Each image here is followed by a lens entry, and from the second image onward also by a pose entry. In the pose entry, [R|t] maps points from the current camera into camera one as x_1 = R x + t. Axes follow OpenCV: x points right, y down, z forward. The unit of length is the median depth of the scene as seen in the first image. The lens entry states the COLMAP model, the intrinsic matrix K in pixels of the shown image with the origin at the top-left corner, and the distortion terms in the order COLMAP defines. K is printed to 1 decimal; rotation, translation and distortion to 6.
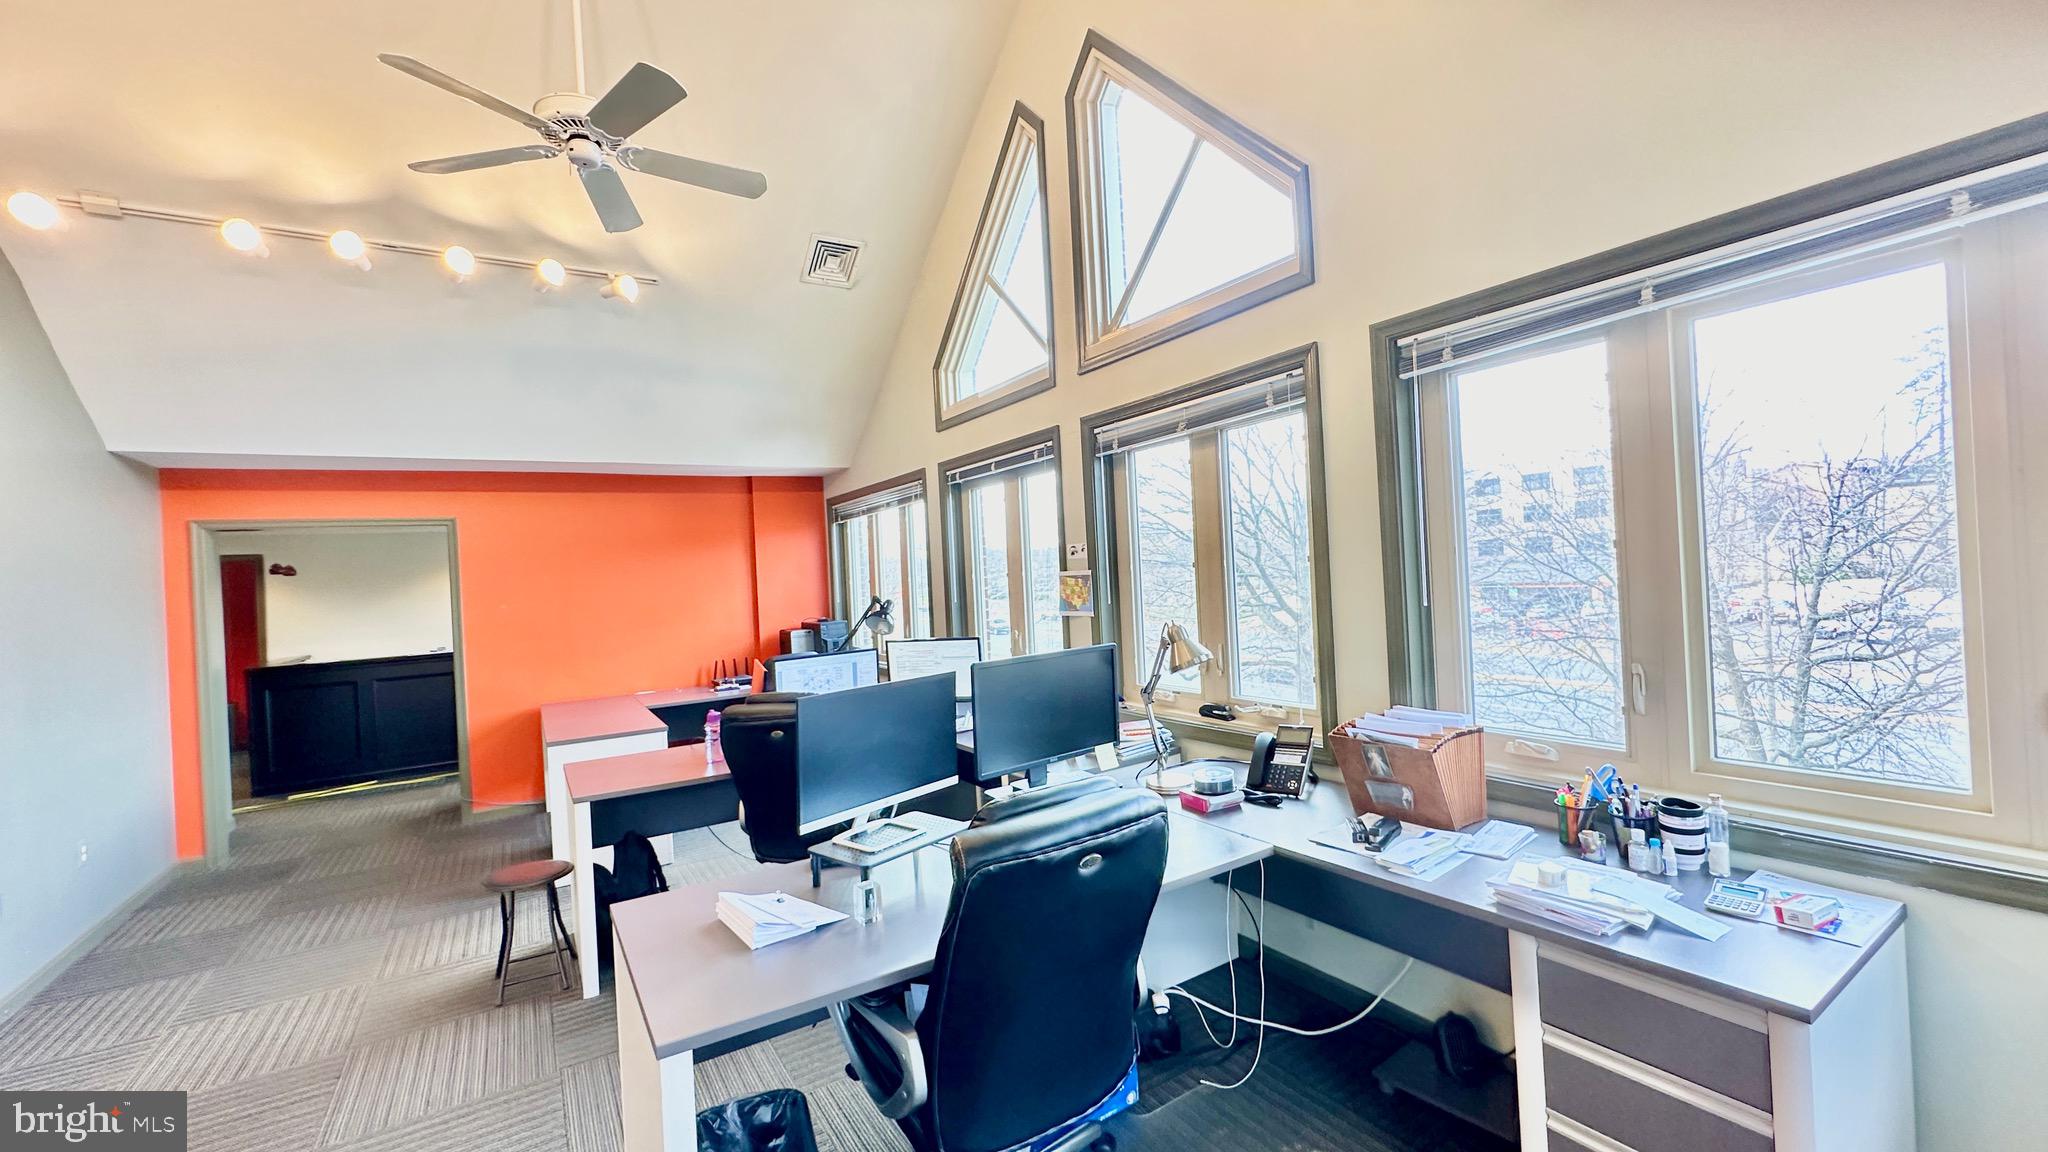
lens RADIAL K [[816.3, 0, 1022.1], [0, 816.3, 572.4], [0, 0, 1]] dist [-0.005907, 0.001344]
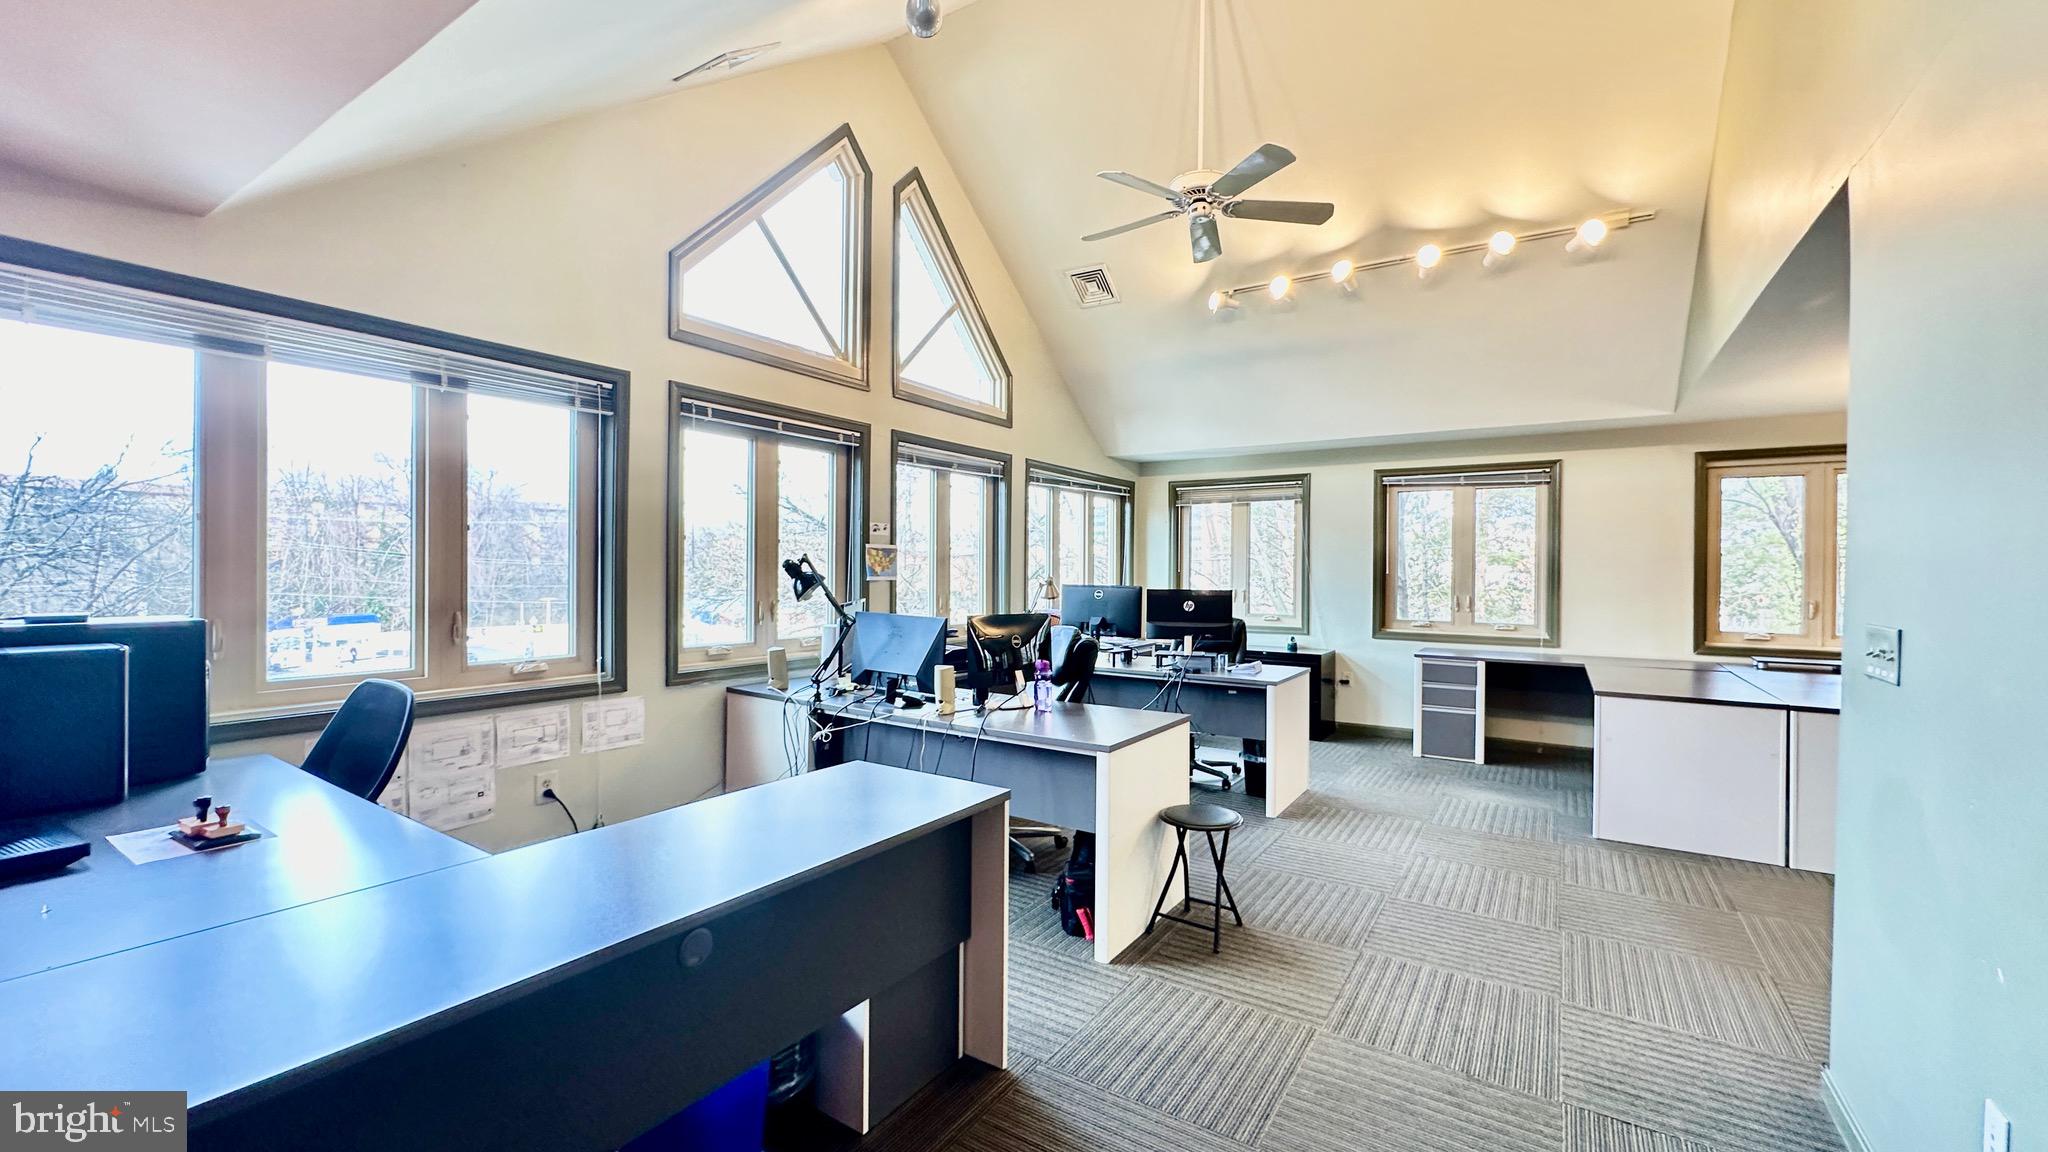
lens RADIAL K [[816.3, 0, 1022.1], [0, 816.3, 572.4], [0, 0, 1]] dist [-0.005907, 0.001344]
pose [[-0.415320, 0.046417, 0.908490, -1.180964], [0.013271, 0.998900, -0.044969, 0.101694], [-0.909578, -0.006620, -0.415480, 1.335706]]
